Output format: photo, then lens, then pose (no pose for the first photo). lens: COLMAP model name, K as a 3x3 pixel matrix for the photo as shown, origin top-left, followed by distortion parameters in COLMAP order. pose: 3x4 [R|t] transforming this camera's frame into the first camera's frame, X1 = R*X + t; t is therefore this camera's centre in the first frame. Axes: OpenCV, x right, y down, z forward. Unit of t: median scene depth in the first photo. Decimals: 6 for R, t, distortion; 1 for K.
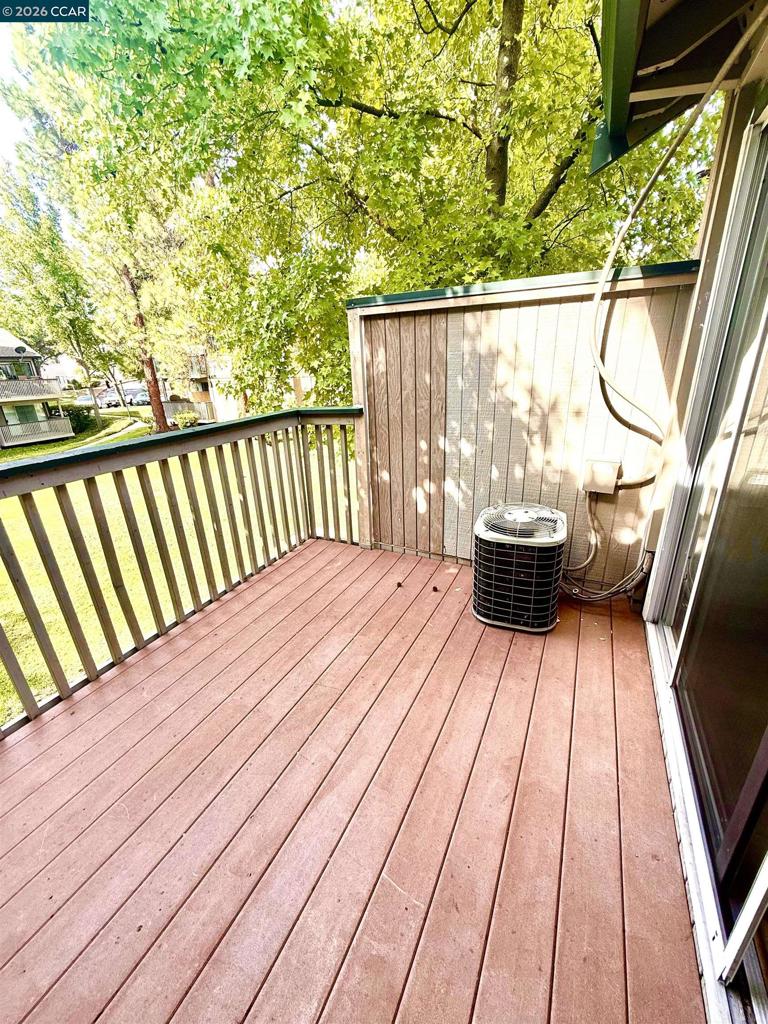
lens RADIAL K [[404.7, 0, 384.0], [0, 404.7, 512.0], [0, 0, 1]] dist [-0.002135, -0.000251]
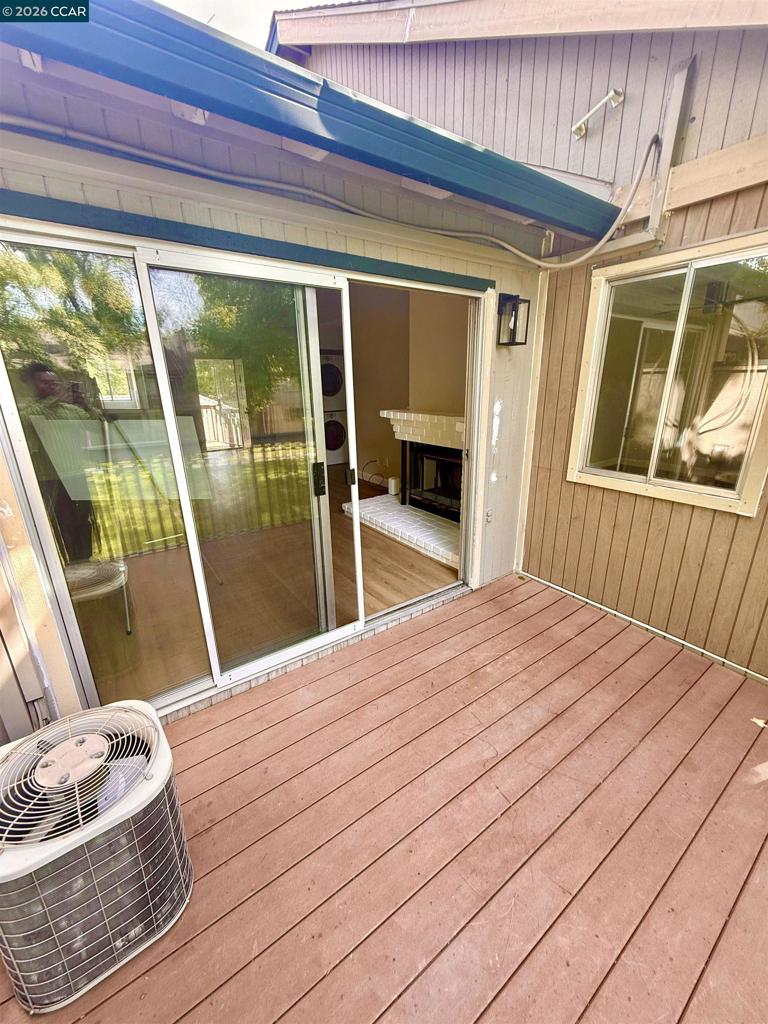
lens RADIAL K [[404.7, 0, 384.0], [0, 404.7, 512.0], [0, 0, 1]] dist [-0.002135, -0.000251]
pose [[-0.880857, -0.097155, 0.463305, -0.231300], [0.209648, 0.797435, 0.565814, -0.454828], [-0.424427, 0.595532, -0.682058, 0.972916]]
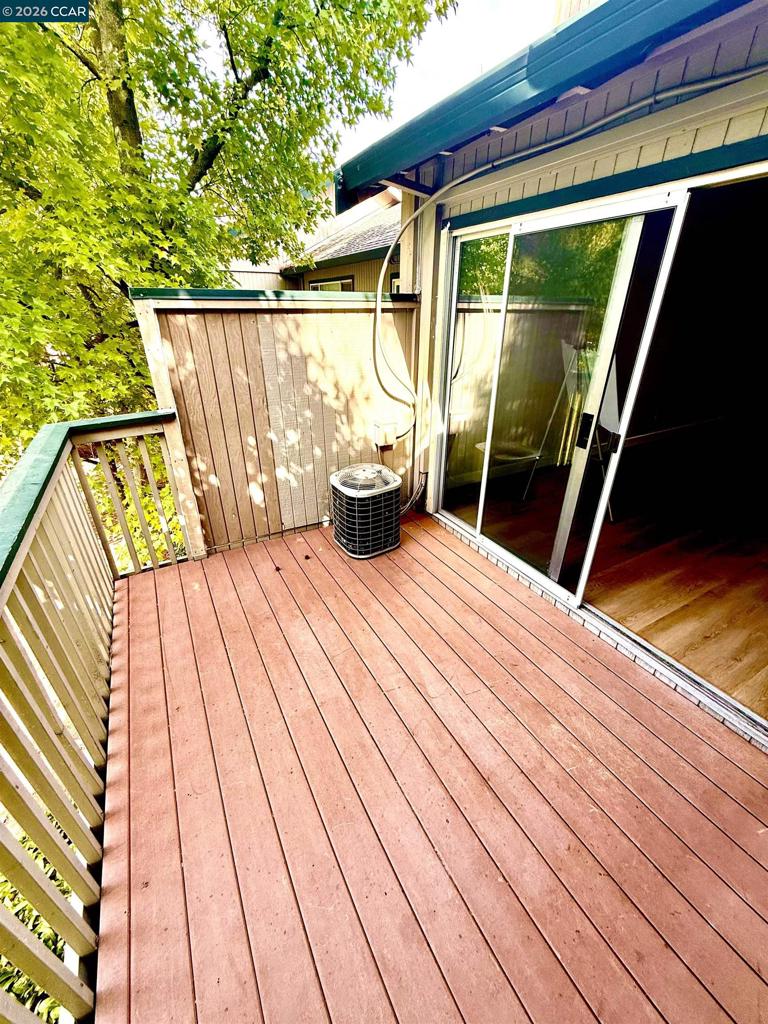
lens RADIAL K [[404.7, 0, 384.0], [0, 404.7, 512.0], [0, 0, 1]] dist [-0.002135, -0.000251]
pose [[0.561727, -0.338975, 0.754691, -0.685457], [0.266871, 0.937688, 0.222534, -0.154570], [-0.783098, 0.076401, 0.617188, 0.116946]]
